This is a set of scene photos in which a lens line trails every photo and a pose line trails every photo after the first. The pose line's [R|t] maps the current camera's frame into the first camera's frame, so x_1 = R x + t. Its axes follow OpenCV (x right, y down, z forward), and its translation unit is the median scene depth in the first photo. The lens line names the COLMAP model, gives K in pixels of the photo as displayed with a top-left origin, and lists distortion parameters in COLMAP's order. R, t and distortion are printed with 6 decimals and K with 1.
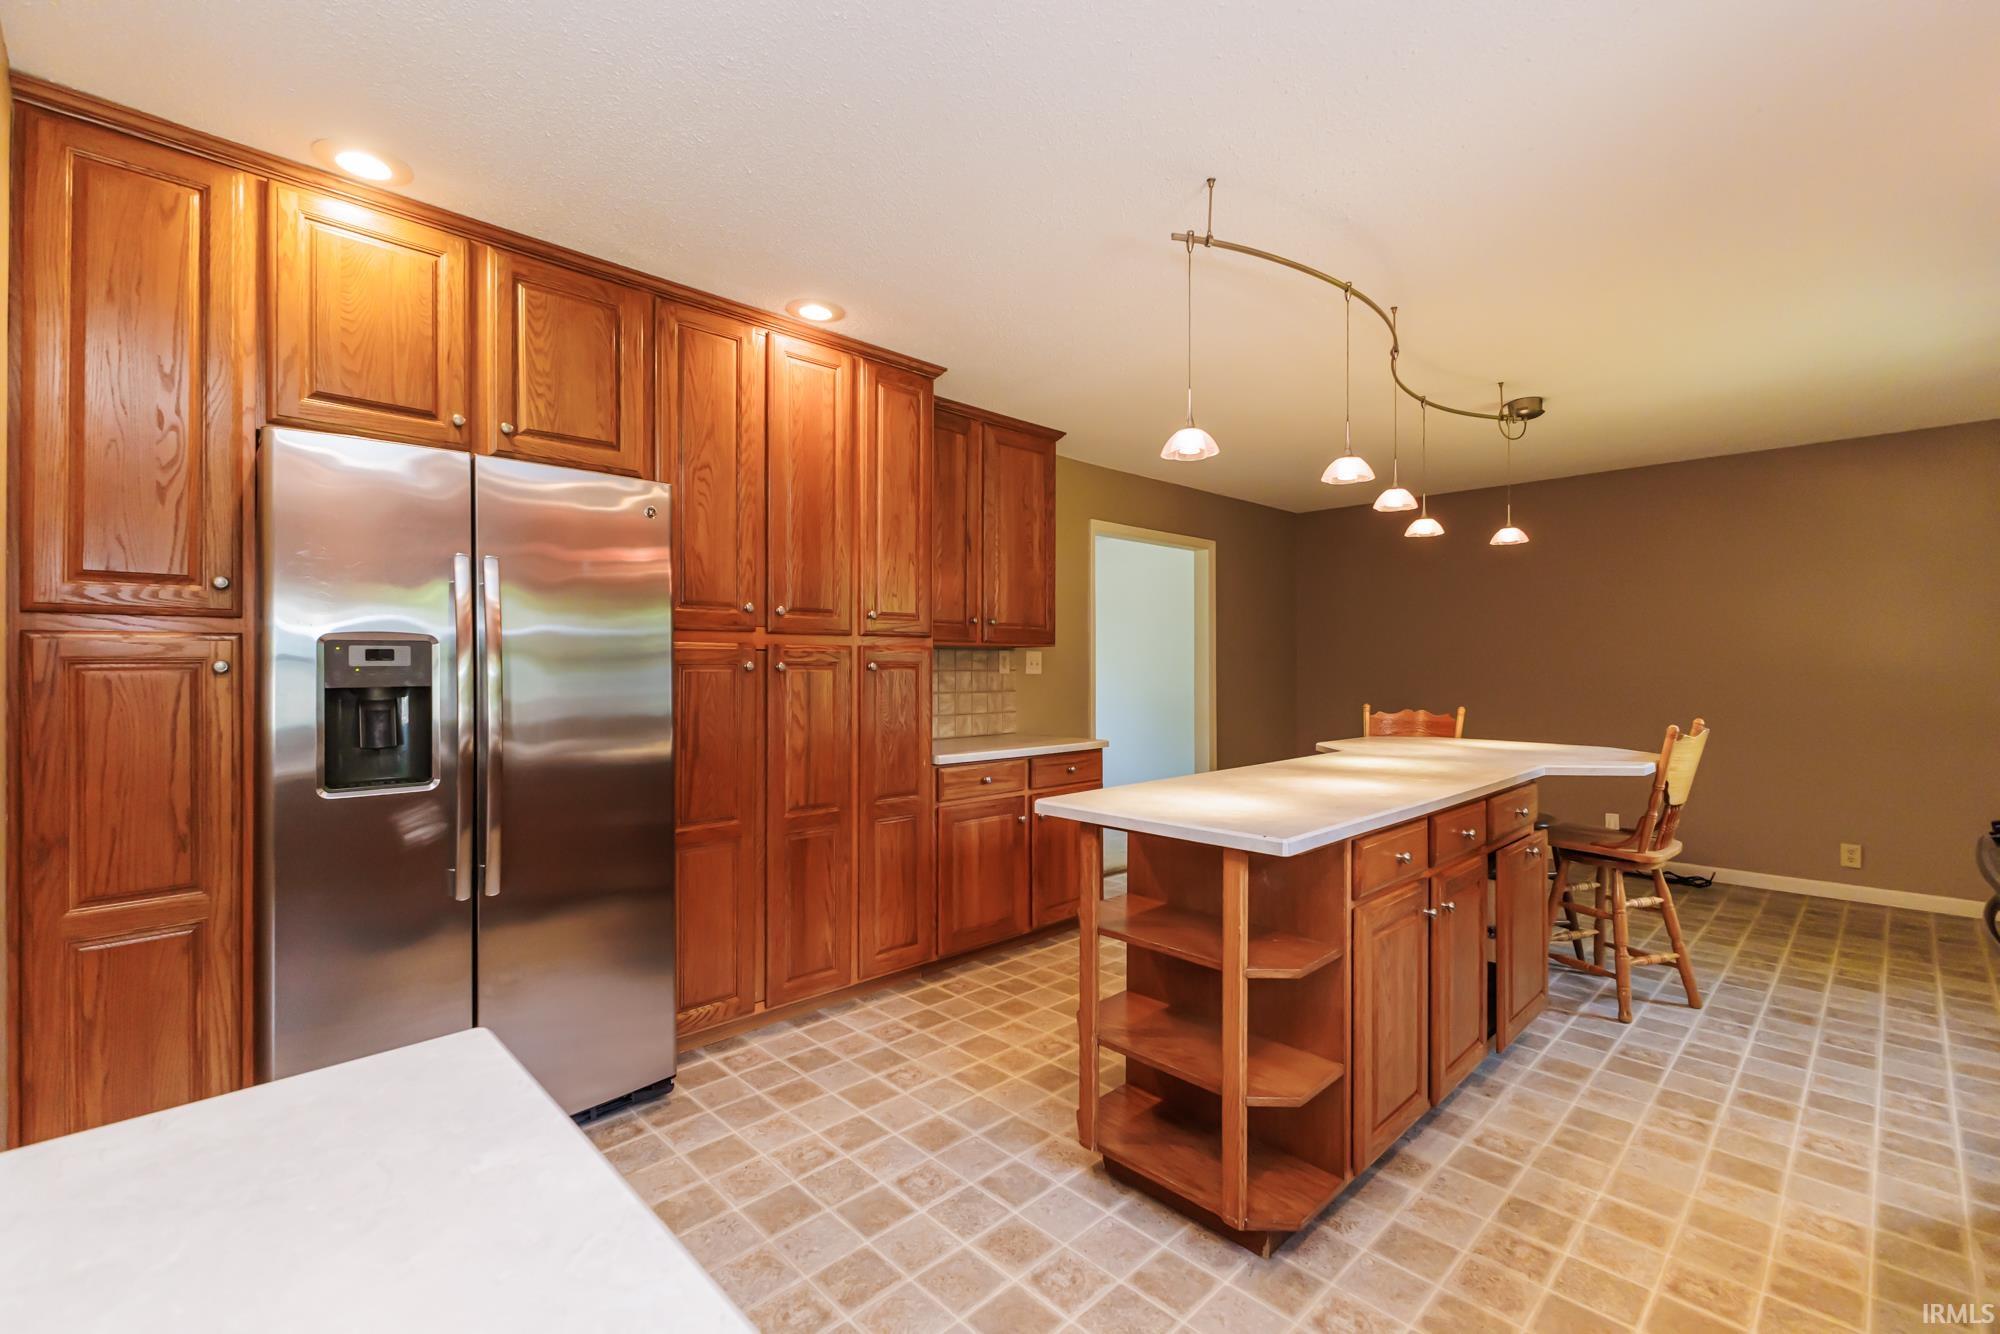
lens RADIAL K [[868.2, 0, 1004.9], [0, 868.2, 653.3], [0, 0, 1]] dist [0.009479, -0.002310]
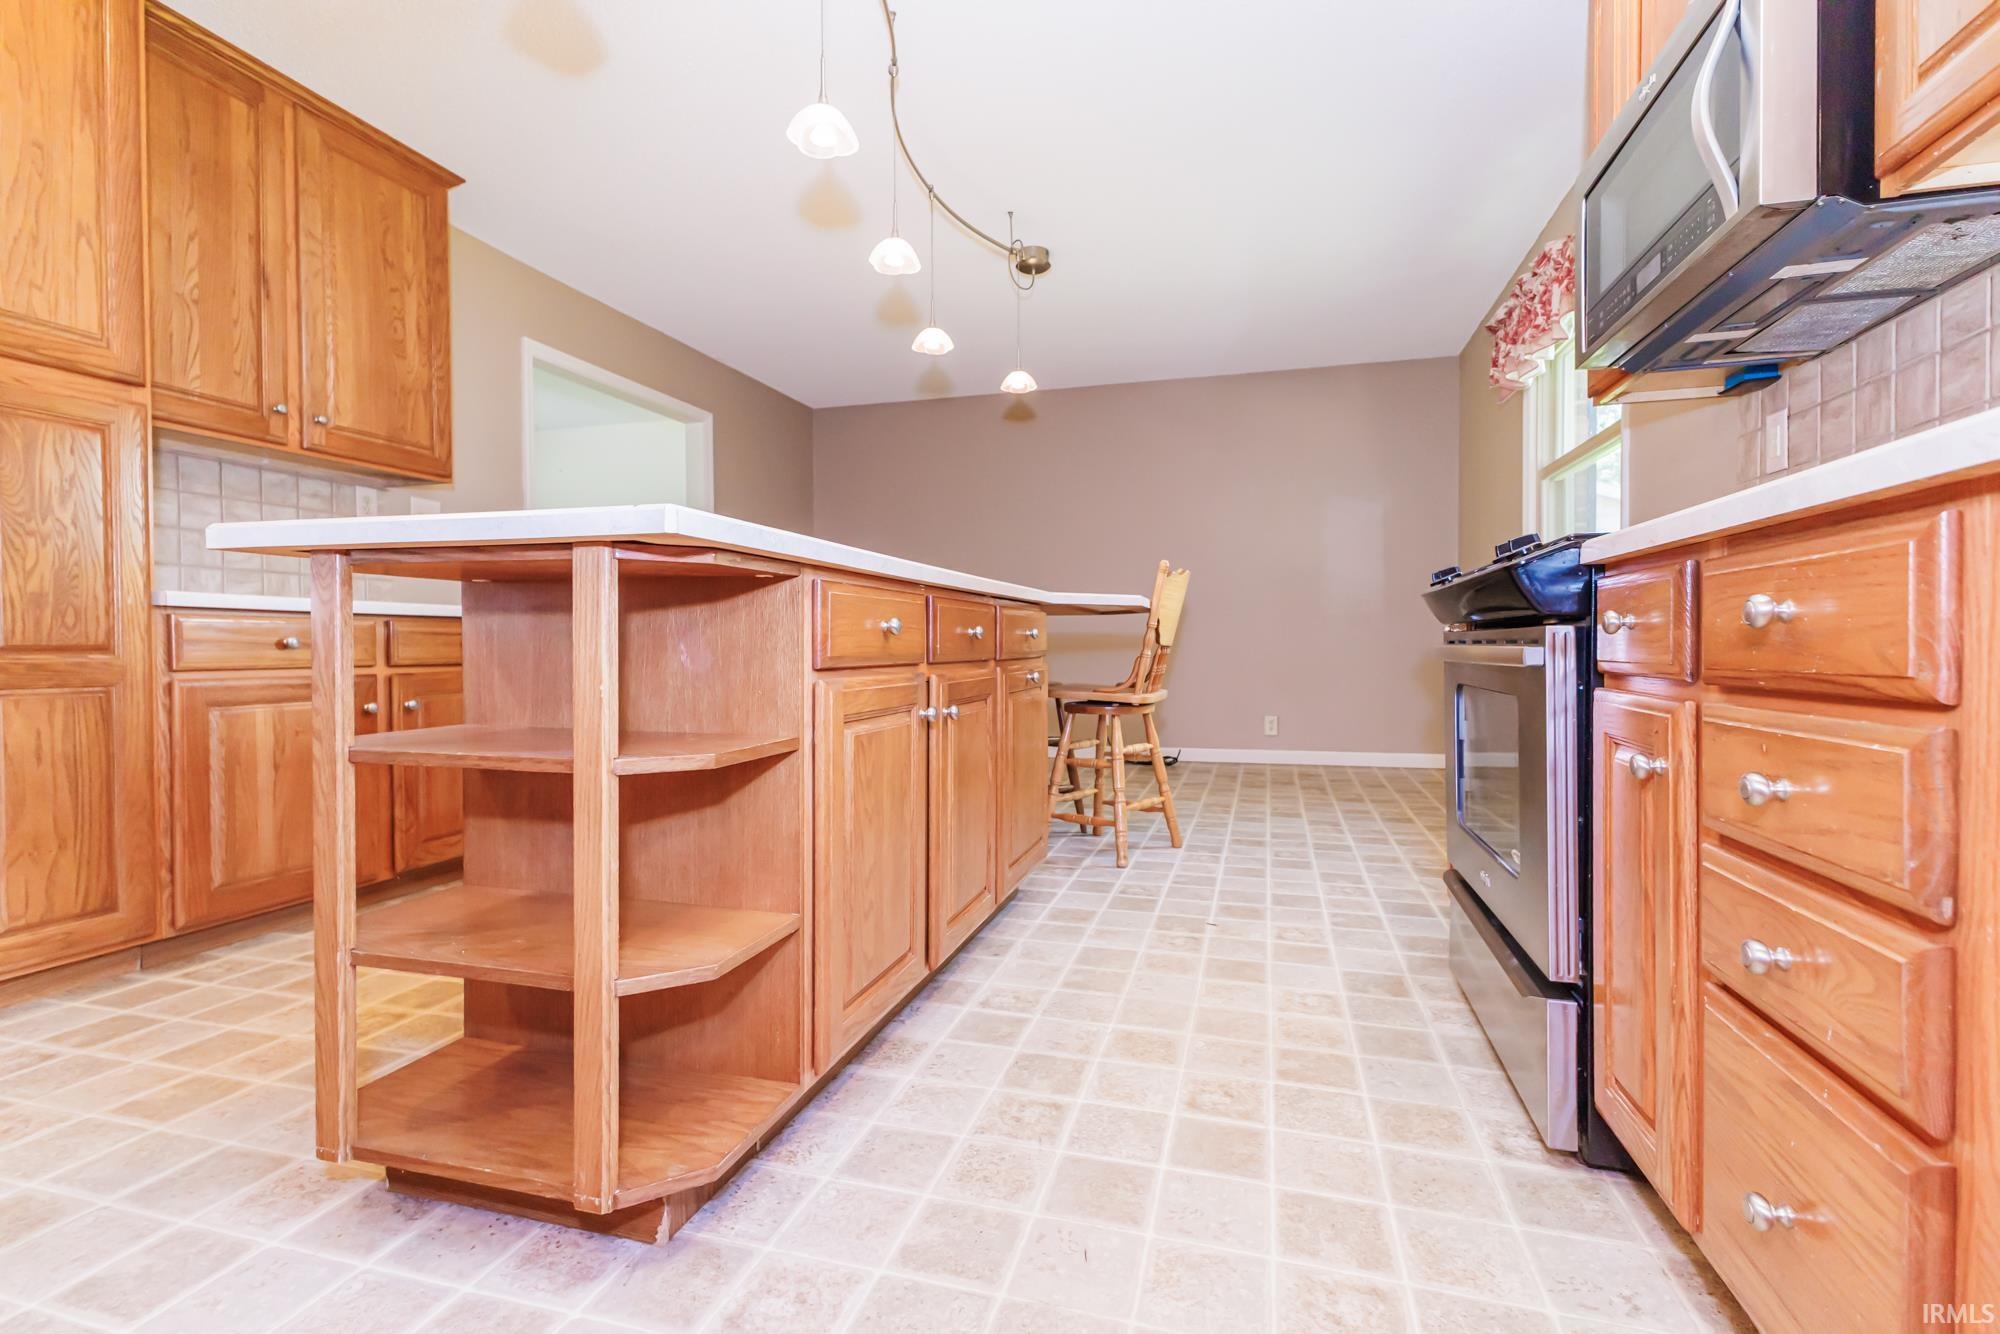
lens RADIAL K [[895.7, 0, 1024.7], [0, 895.7, 664.3], [0, 0, 1]] dist [0.014059, -0.004878]
pose [[0.861943, -0.017566, 0.506700, 0.145588], [-0.000098, 0.999394, 0.034813, 0.194775], [-0.507004, -0.030056, 0.861419, 0.251487]]
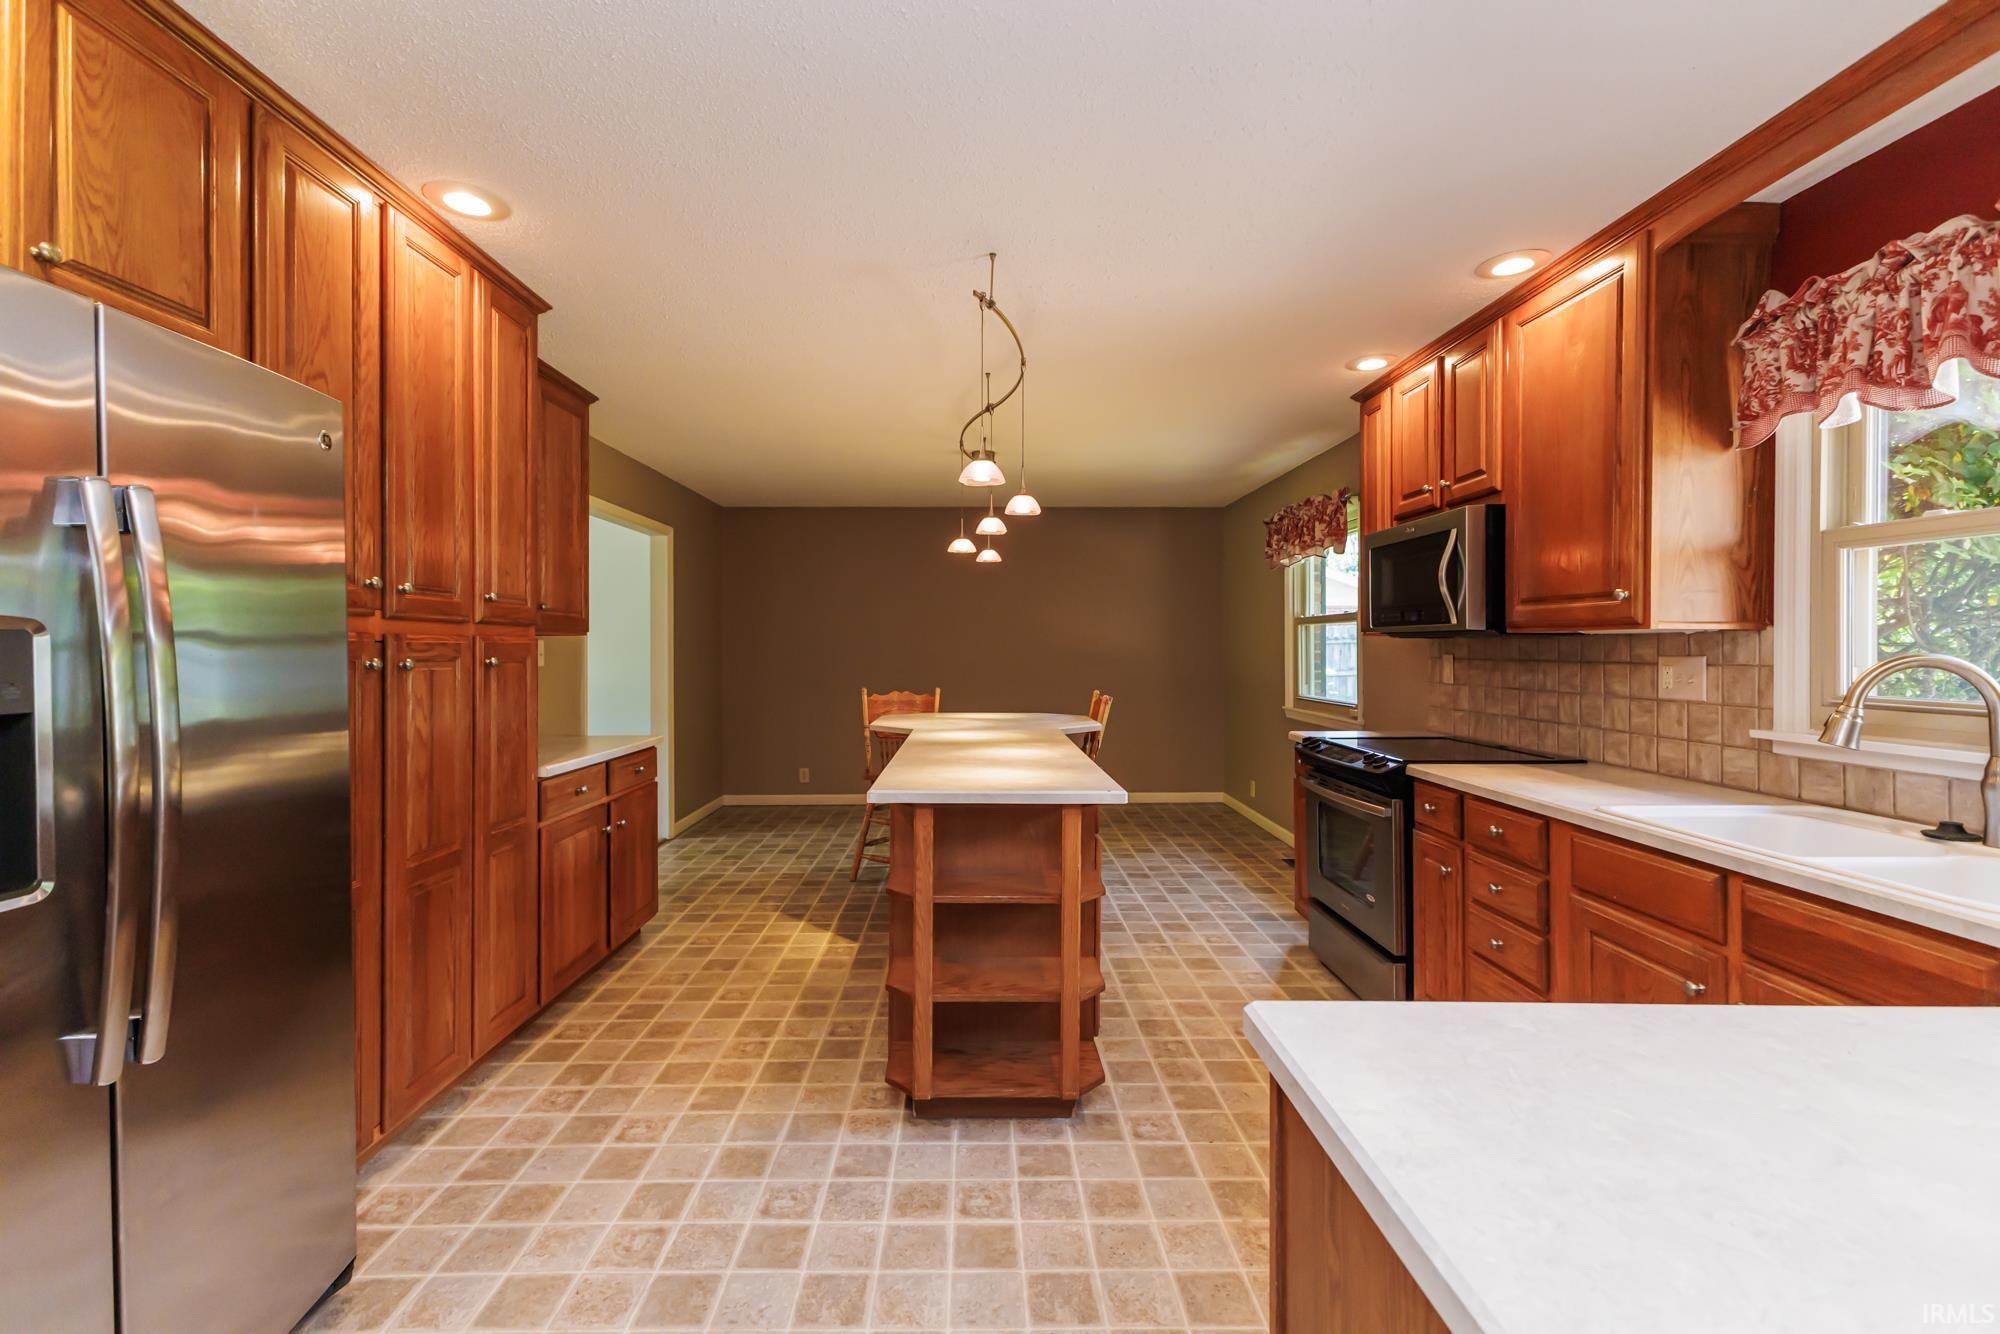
lens RADIAL K [[868.2, 0, 988.2], [0, 868.2, 643.5], [0, 0, 1]] dist [0.009479, -0.002310]
pose [[0.687453, 0.001427, 0.726227, -0.509888], [-0.006523, 0.999970, 0.004210, -0.009711], [-0.726199, -0.007632, 0.687442, 0.147009]]
